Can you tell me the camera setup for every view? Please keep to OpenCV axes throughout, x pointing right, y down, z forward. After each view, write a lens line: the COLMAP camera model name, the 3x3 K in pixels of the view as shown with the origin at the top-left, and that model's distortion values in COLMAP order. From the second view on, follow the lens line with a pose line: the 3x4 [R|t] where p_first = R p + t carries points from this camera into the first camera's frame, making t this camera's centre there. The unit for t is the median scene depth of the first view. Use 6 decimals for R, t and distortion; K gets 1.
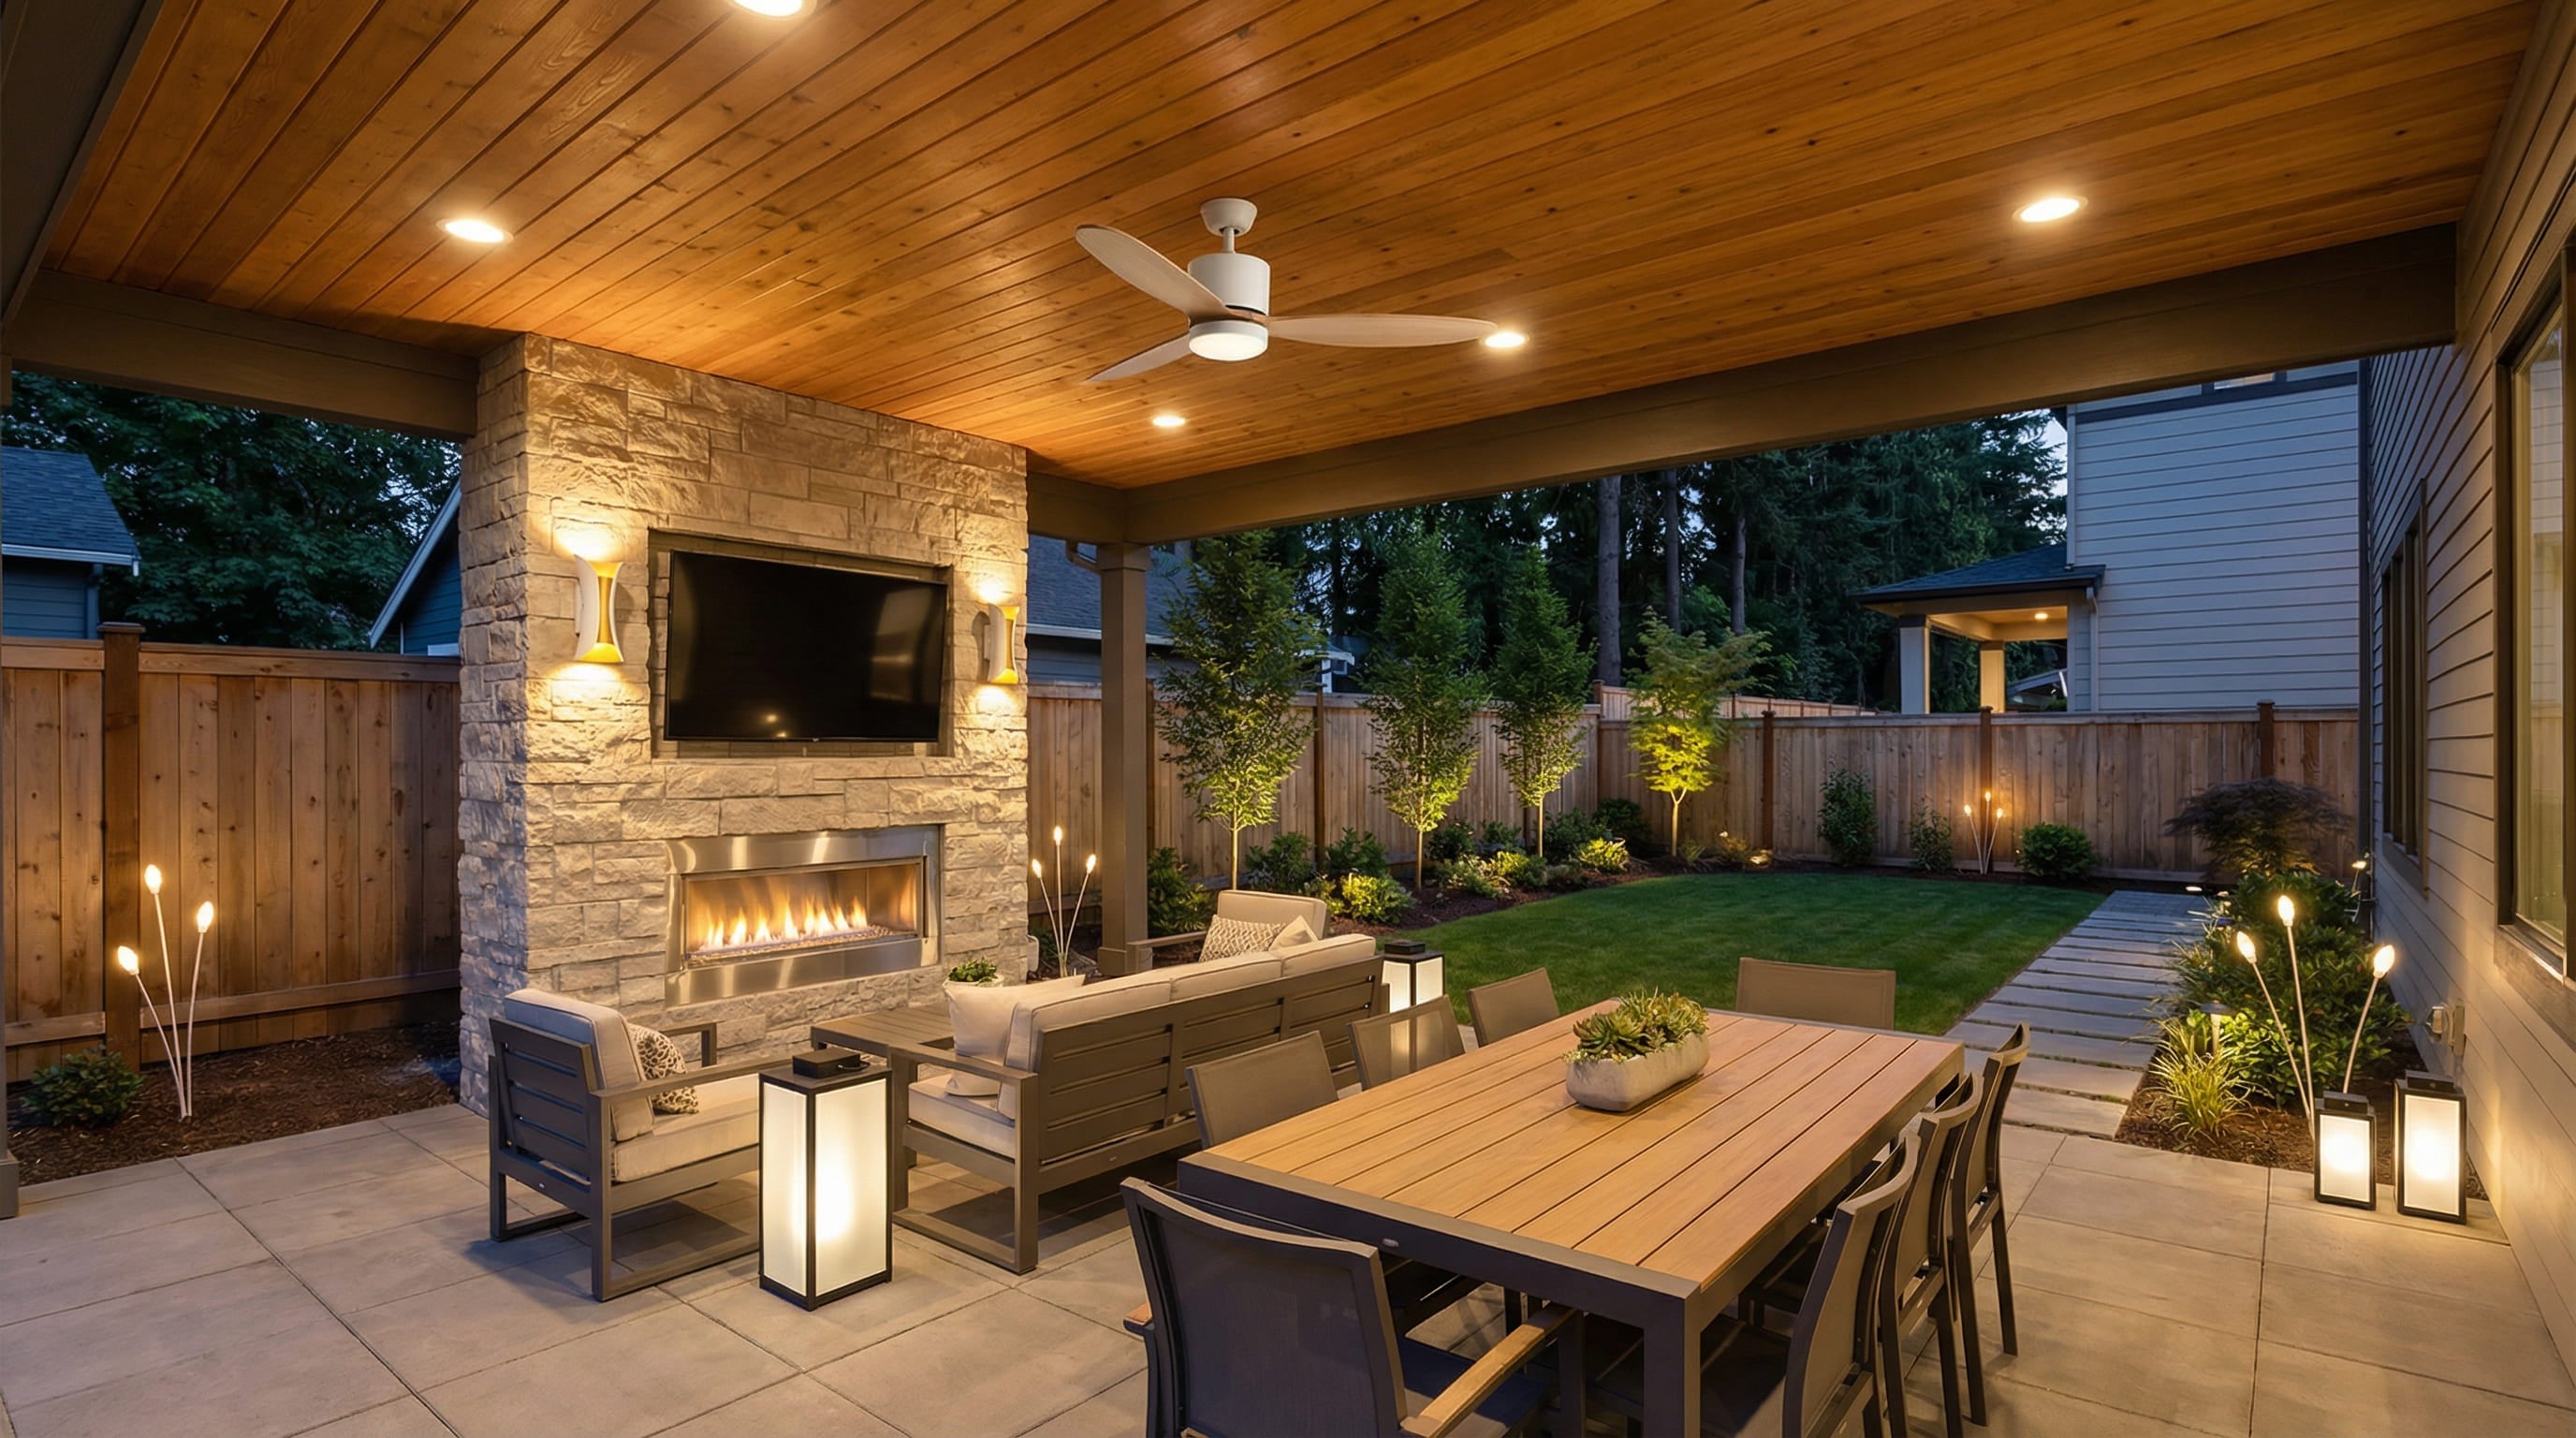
lens RADIAL K [[1215.9, 0, 1289.0], [0, 1215.9, 714.3], [0, 0, 1]] dist [0.117749, -0.000283]
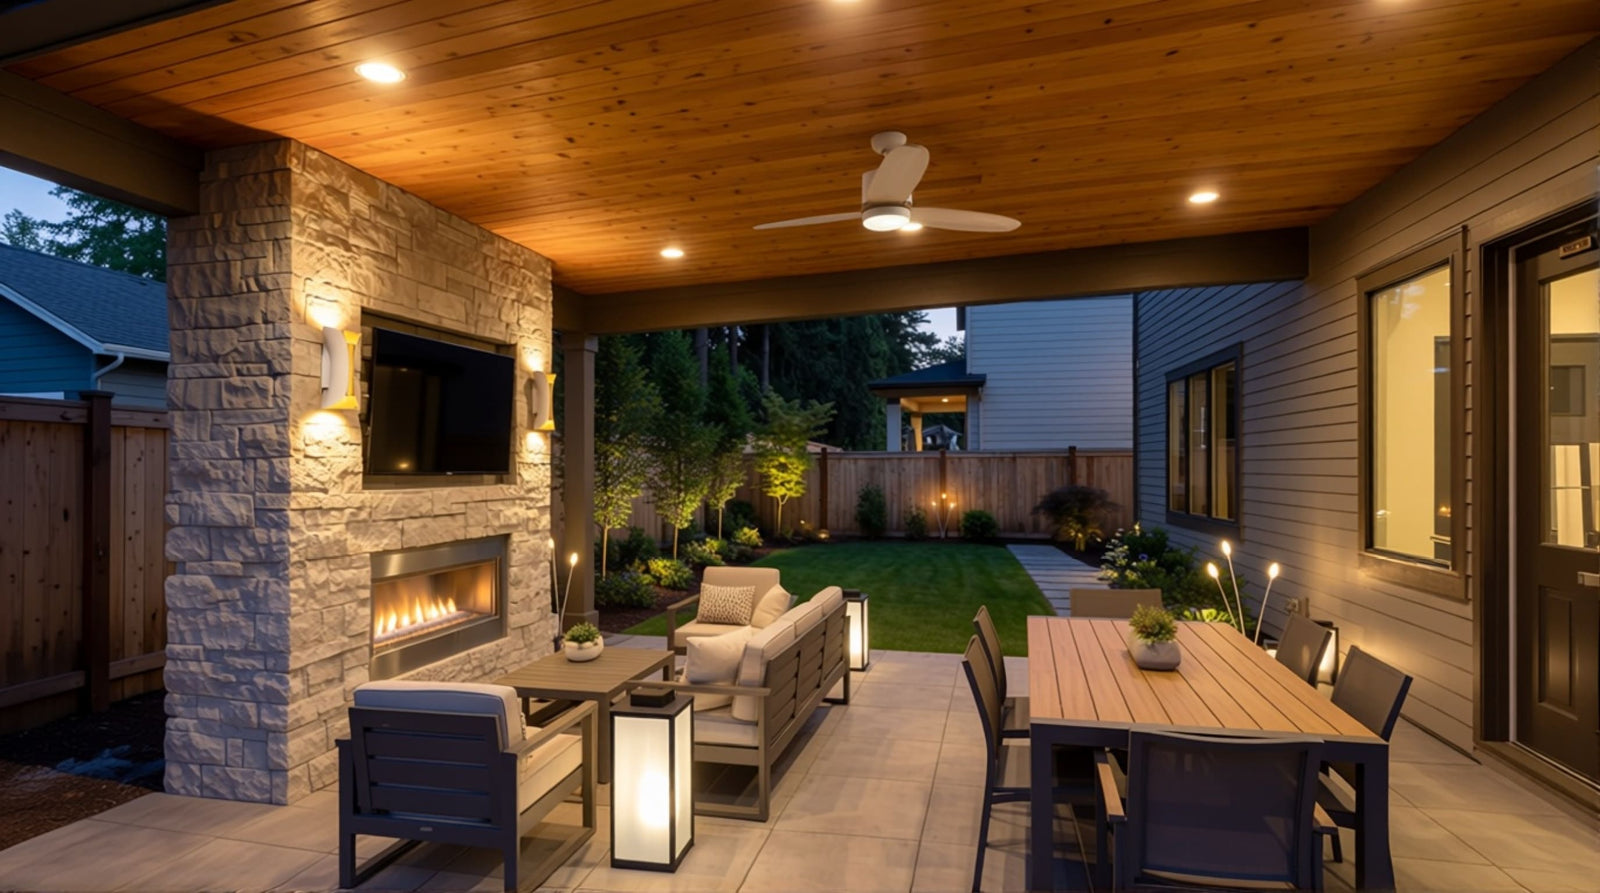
lens RADIAL K [[805.1, 0, 799.0], [0, 805.1, 462.3], [0, 0, 1]] dist [0.194255, 0.000058]
pose [[0.914284, -0.000159, 0.405074, -0.350179], [-0.007209, 0.999835, 0.016664, -0.007214], [-0.405010, -0.018156, 0.914132, 0.030246]]
